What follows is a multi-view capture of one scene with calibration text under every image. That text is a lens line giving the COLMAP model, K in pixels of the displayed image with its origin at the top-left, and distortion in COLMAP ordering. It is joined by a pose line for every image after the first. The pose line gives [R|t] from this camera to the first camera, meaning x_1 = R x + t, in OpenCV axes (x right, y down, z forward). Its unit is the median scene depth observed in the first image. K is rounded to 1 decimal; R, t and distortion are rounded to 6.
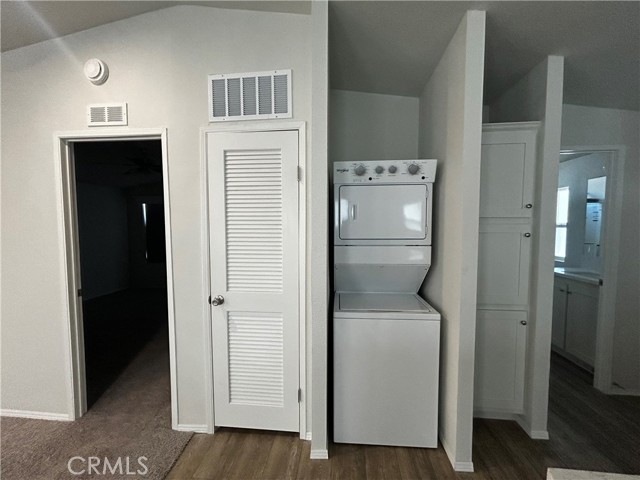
lens RADIAL K [[257.1, 0, 319.8], [0, 257.1, 239.7], [0, 0, 1]] dist [0.001220, -0.000728]
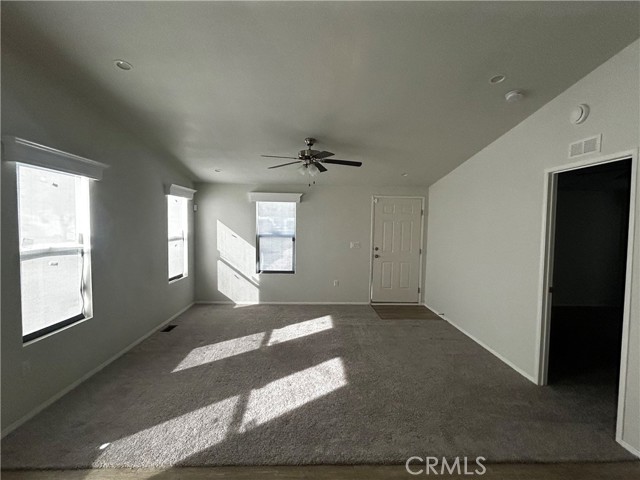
lens RADIAL K [[307.1, 0, 320.4], [0, 307.1, 238.4], [0, 0, 1]] dist [0.005585, -0.001218]
pose [[0.125714, 0.048171, -0.990896, 0.466274], [-0.069323, 0.996805, 0.039663, -0.033134], [0.989641, 0.063706, 0.128652, -0.377848]]
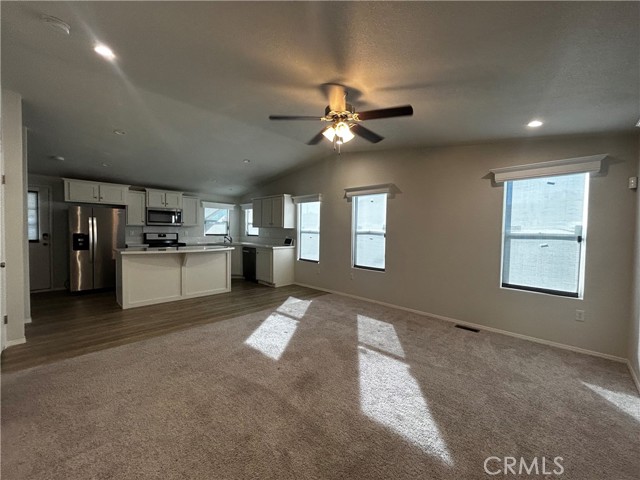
lens RADIAL K [[257.1, 0, 320.6], [0, 257.1, 239.4], [0, 0, 1]] dist [0.001220, -0.000728]
pose [[-0.778806, -0.034365, 0.626323, -2.475450], [0.019812, 0.996652, 0.079319, 0.029631], [-0.626952, 0.074182, -0.775518, 0.939300]]
